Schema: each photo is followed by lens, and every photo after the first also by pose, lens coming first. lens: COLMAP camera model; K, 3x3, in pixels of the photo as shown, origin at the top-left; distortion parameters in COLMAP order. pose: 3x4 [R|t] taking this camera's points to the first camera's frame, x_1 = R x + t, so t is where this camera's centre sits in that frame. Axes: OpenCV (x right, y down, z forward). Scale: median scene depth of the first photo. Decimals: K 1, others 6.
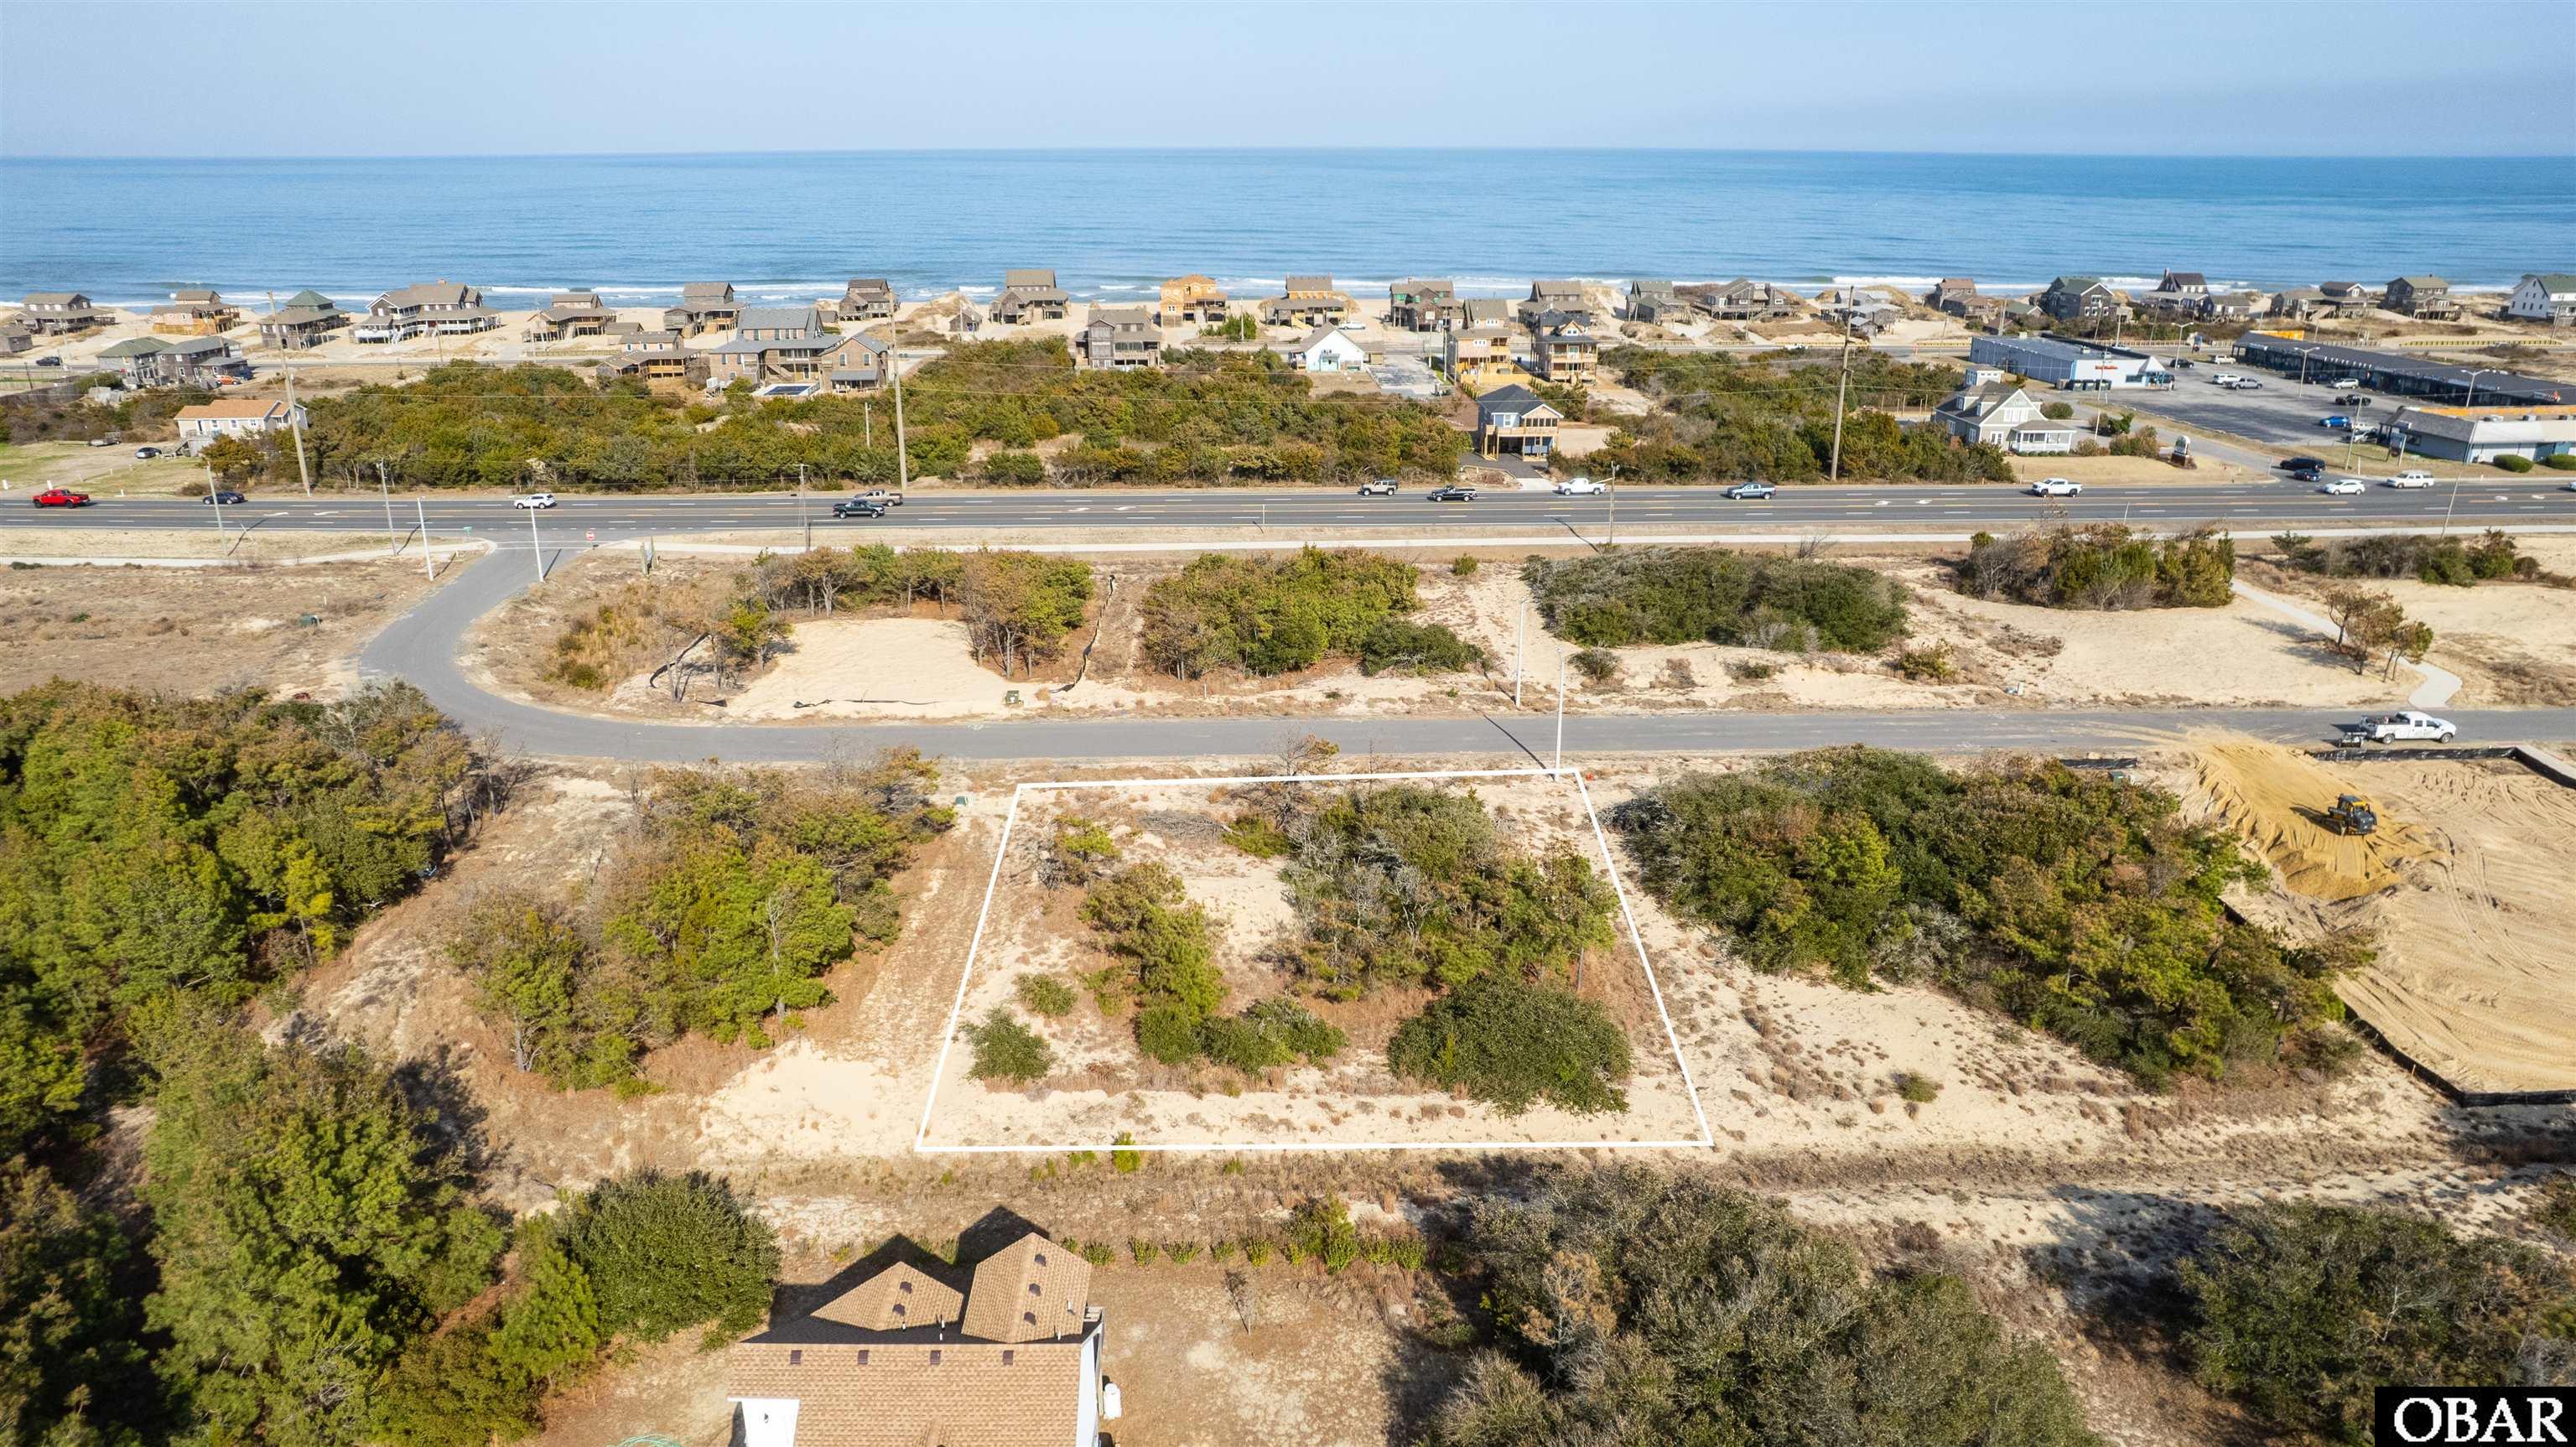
lens RADIAL K [[1730.2, 0, 1288.0], [0, 1730.2, 723.5], [0, 0, 1]] dist [-0.079426, 0.072968]
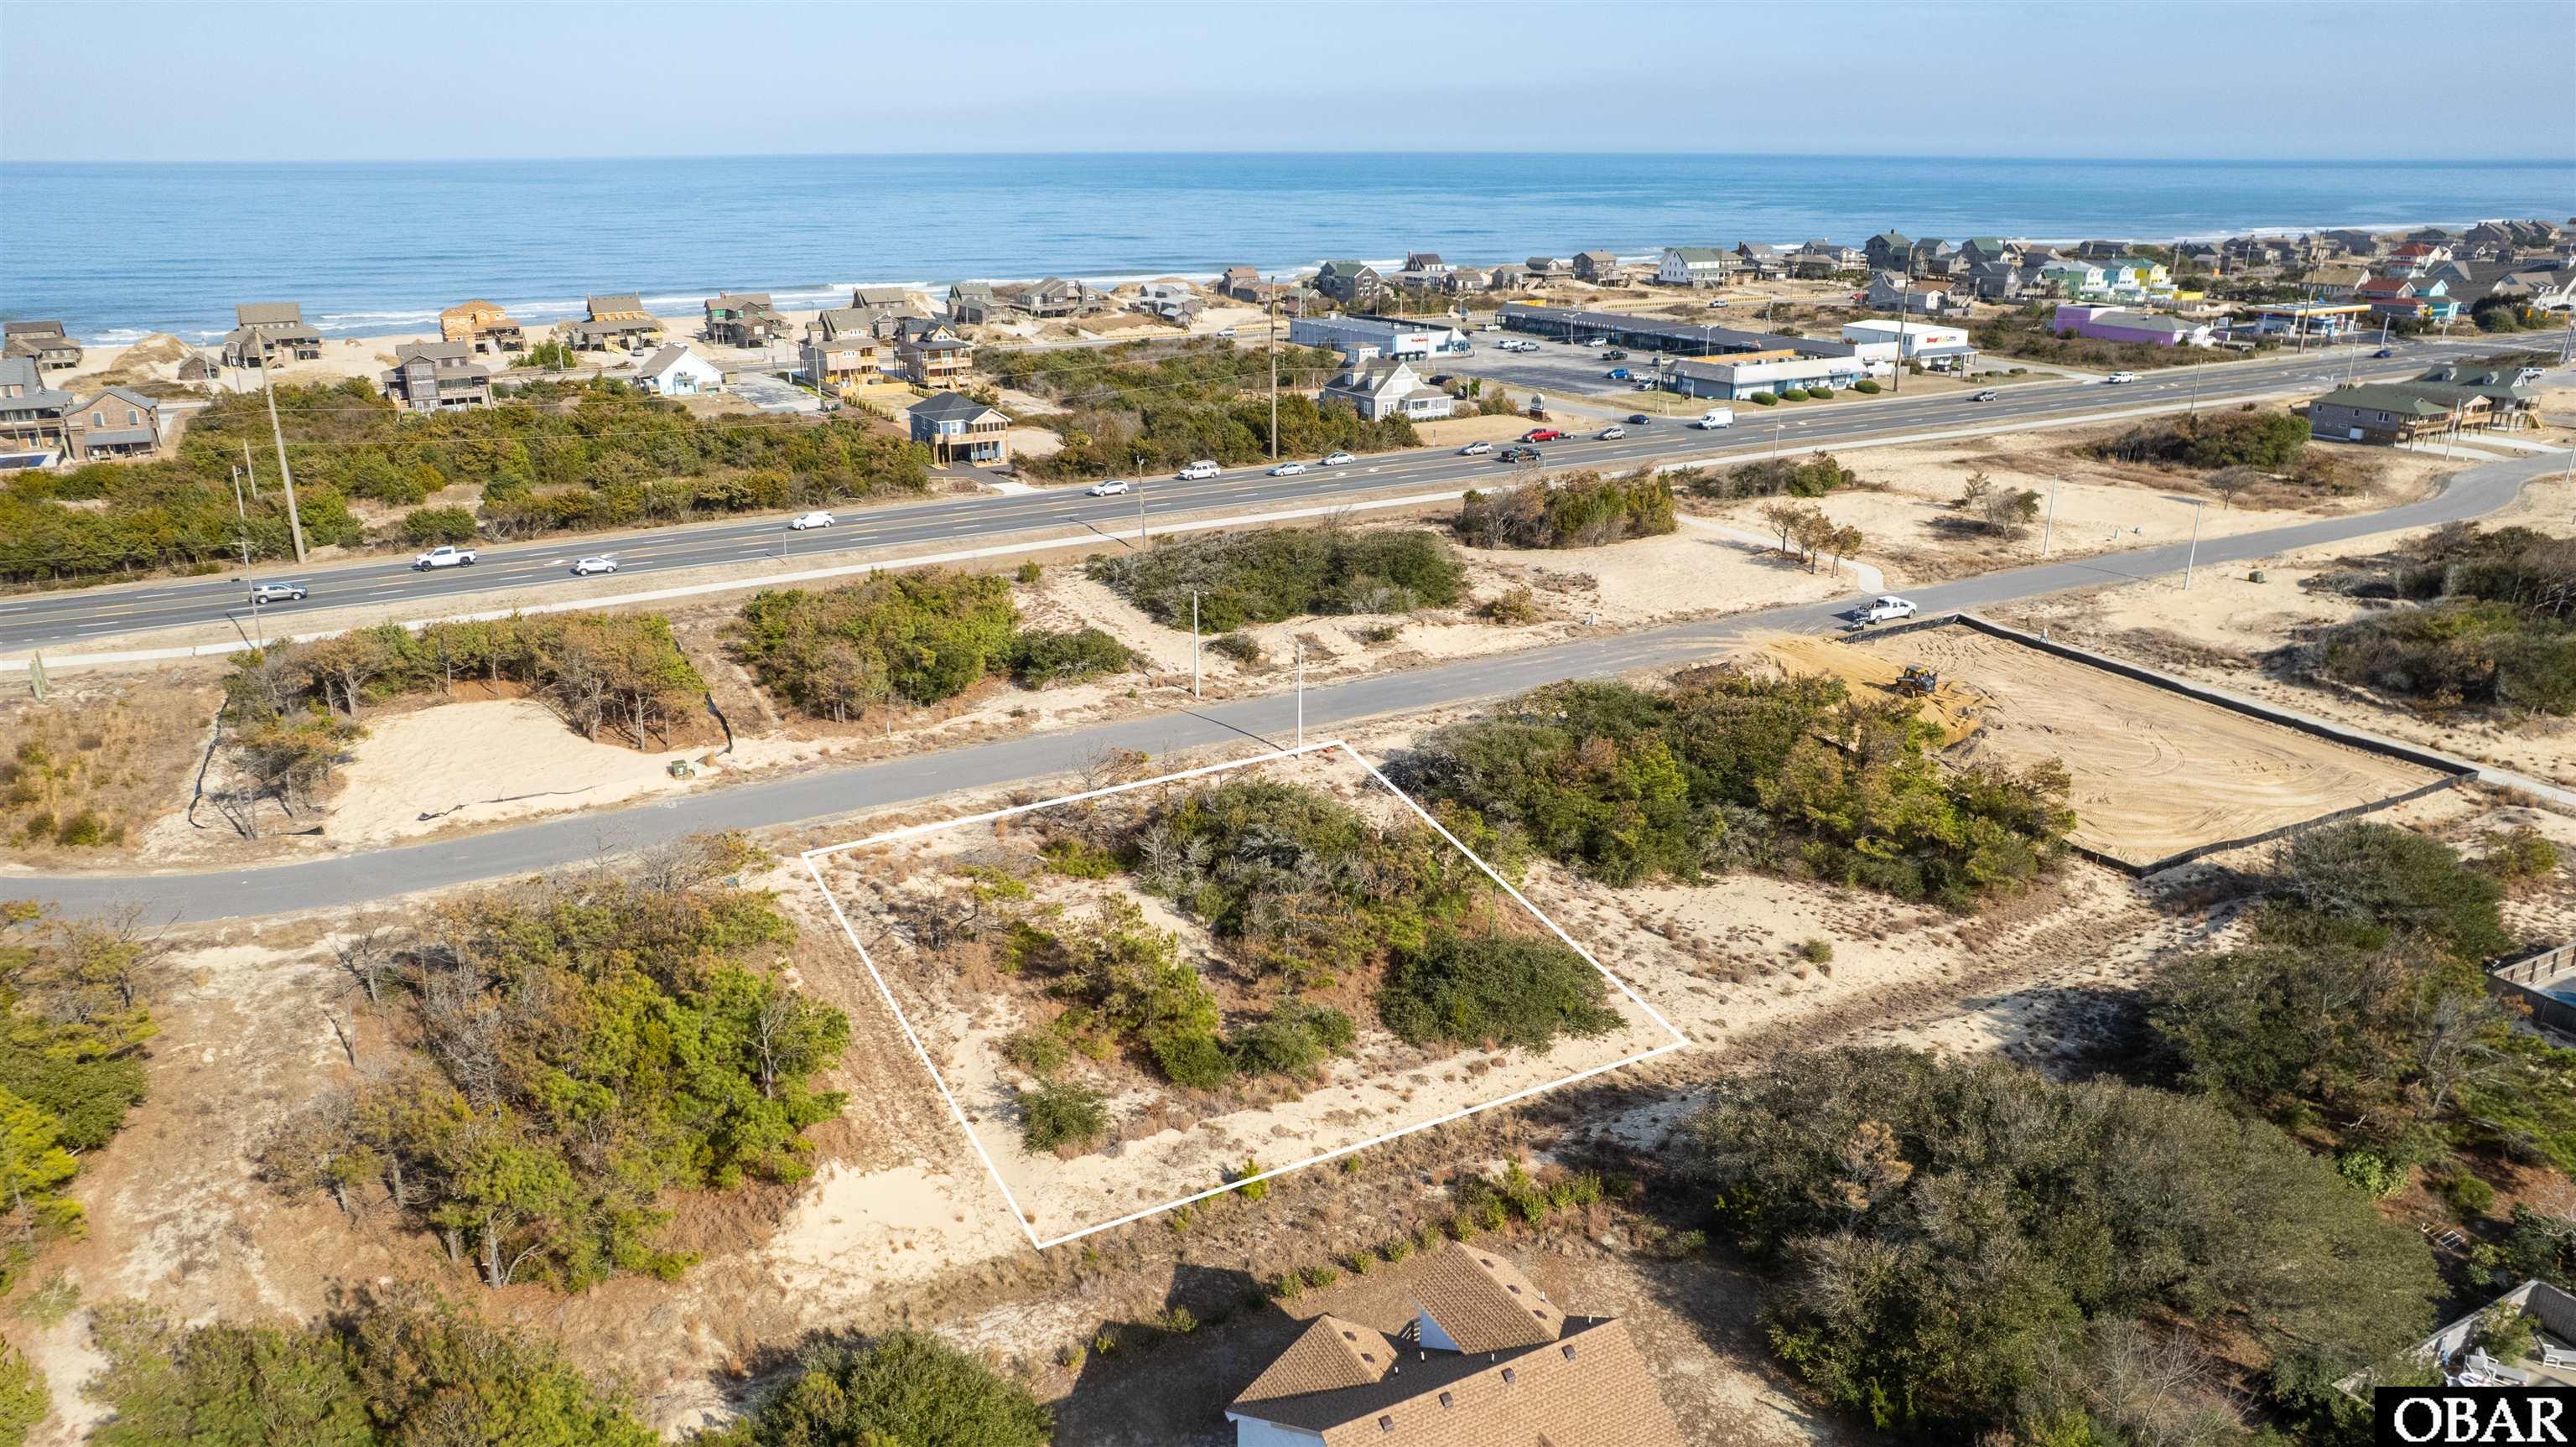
lens RADIAL K [[1730.2, 0, 1288.0], [0, 1730.2, 723.5], [0, 0, 1]] dist [-0.079426, 0.072968]
pose [[0.887767, -0.148280, 0.435755, -0.161590], [0.149478, 0.988255, 0.031754, -0.011552], [-0.435346, 0.036946, 0.899505, 0.036913]]
